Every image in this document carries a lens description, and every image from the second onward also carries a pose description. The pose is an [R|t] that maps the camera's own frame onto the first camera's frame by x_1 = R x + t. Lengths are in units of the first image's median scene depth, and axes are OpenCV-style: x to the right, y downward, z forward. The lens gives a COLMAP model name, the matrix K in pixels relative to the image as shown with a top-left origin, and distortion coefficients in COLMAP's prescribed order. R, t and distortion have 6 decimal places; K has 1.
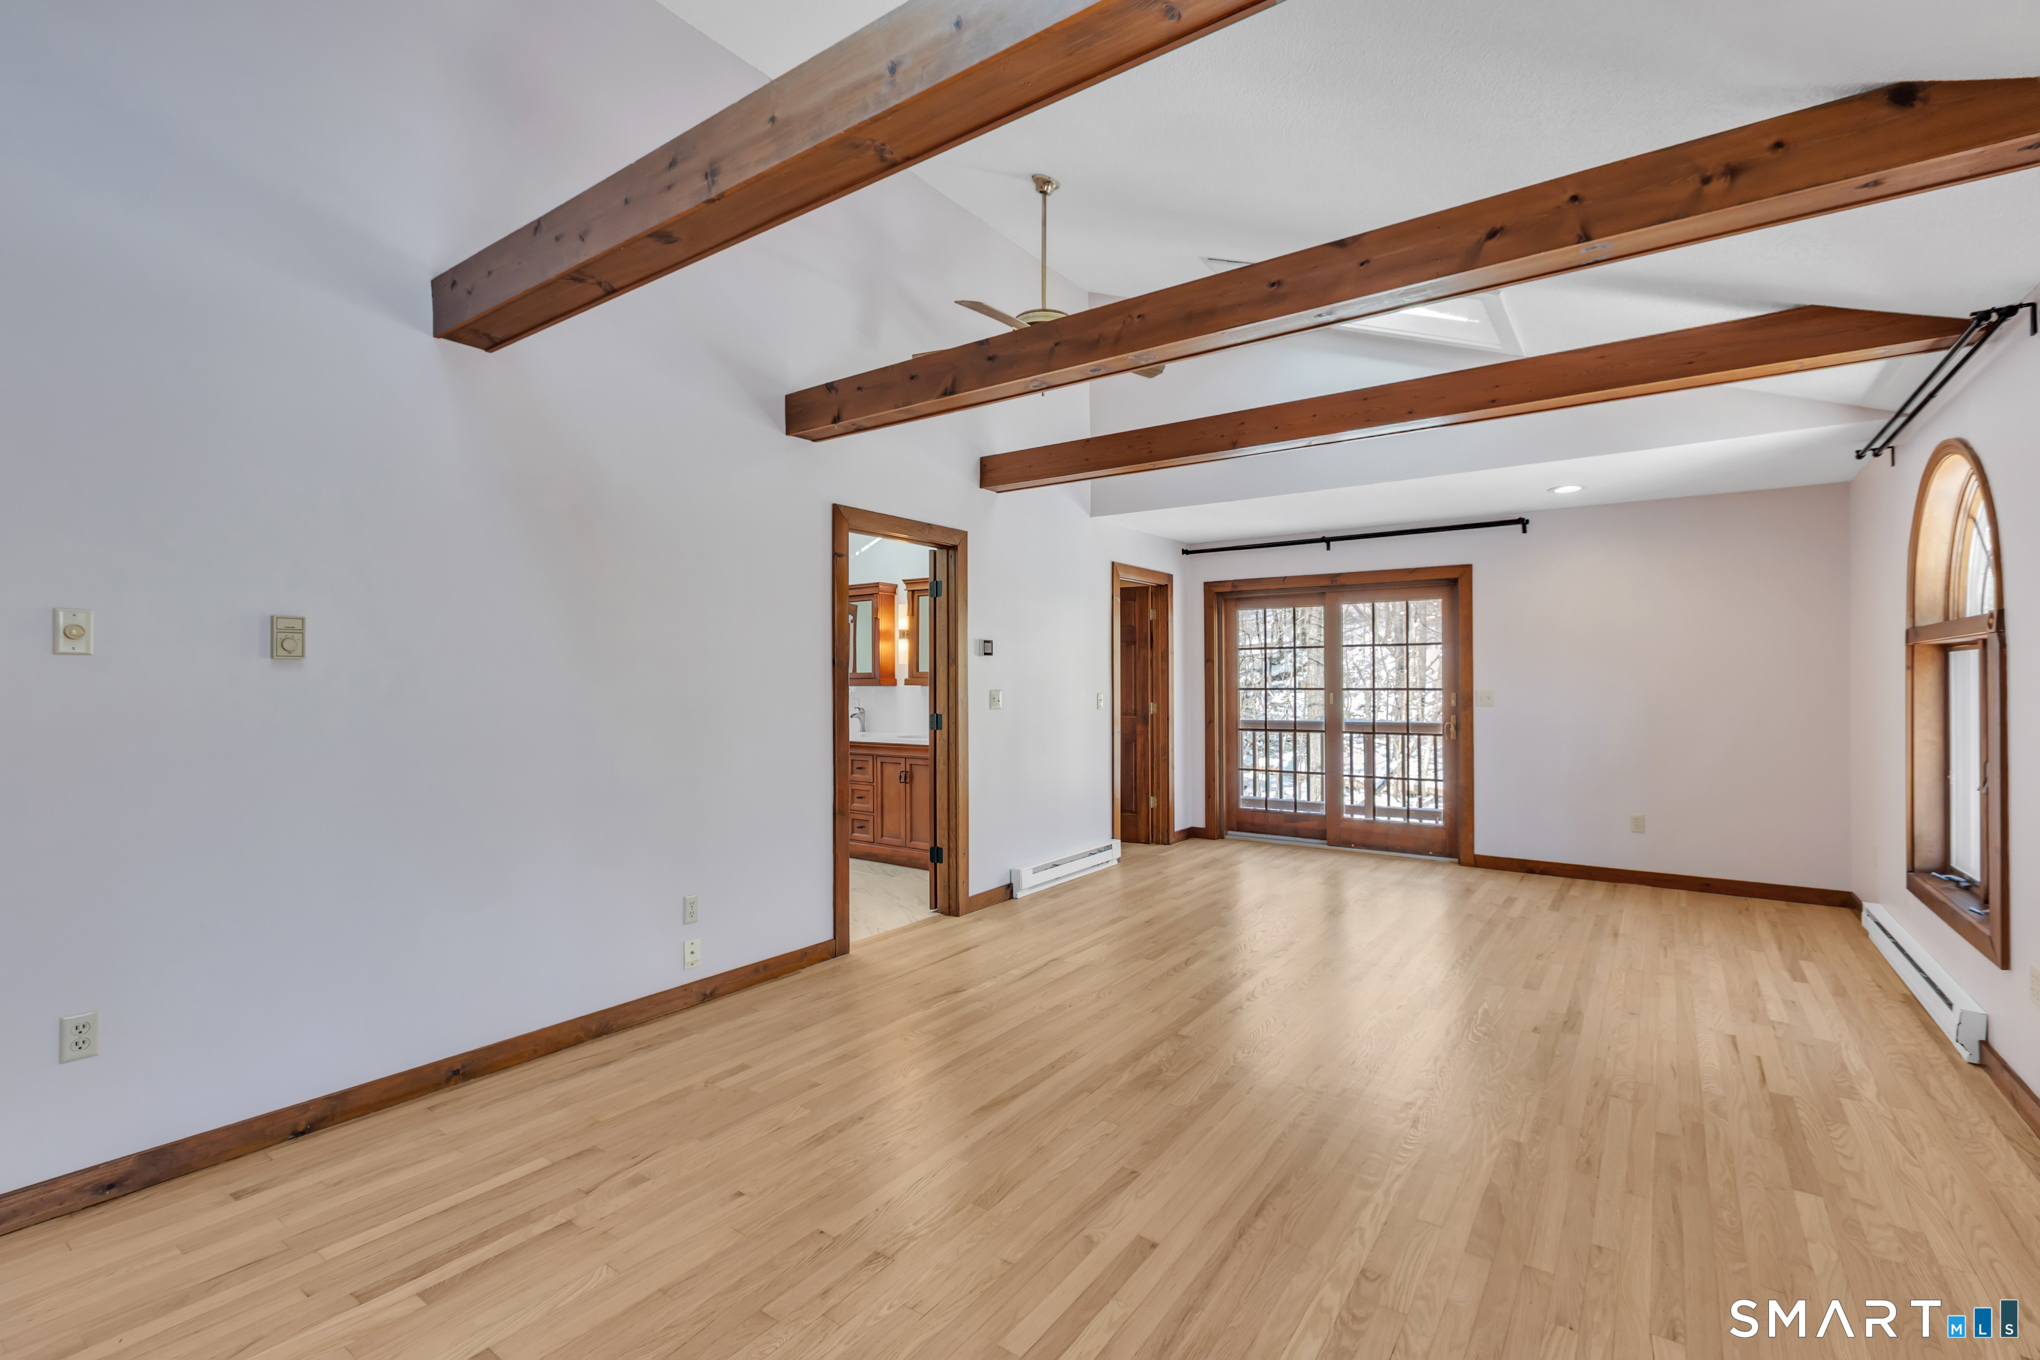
lens RADIAL K [[910.7, 0, 1017.4], [0, 910.7, 677.0], [0, 0, 1]] dist [-0.002301, 0.000994]
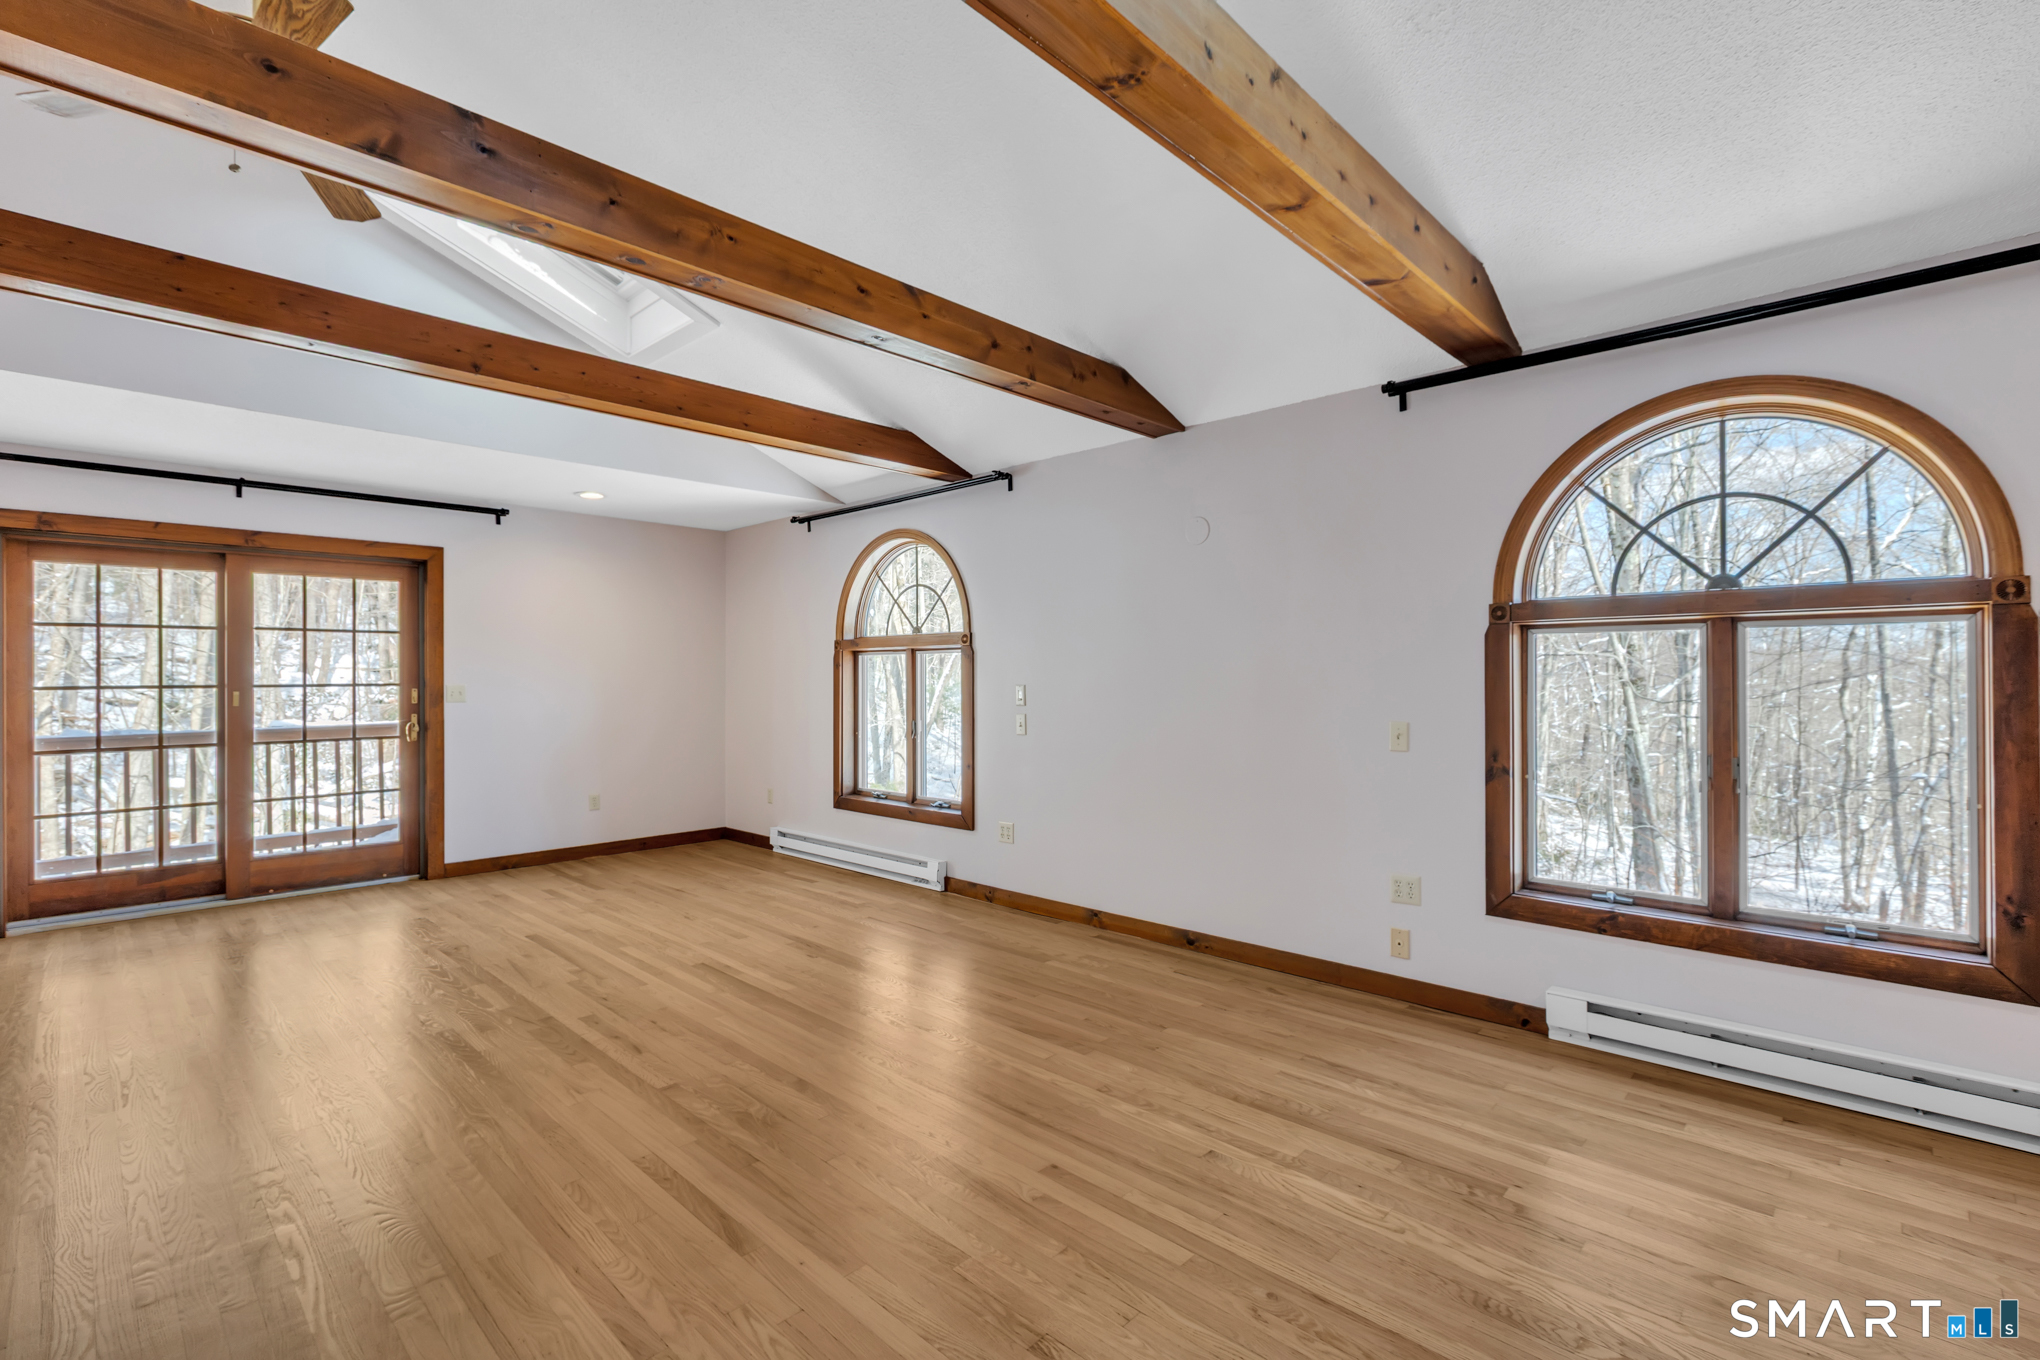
lens RADIAL K [[910.7, 0, 1018.8], [0, 910.7, 679.2], [0, 0, 1]] dist [-0.002301, 0.000994]
pose [[0.141116, -0.000310, 0.989993, -0.325531], [-0.000890, 1.000000, 0.000440, 0.007392], [-0.989993, -0.000944, 0.141115, 0.297329]]
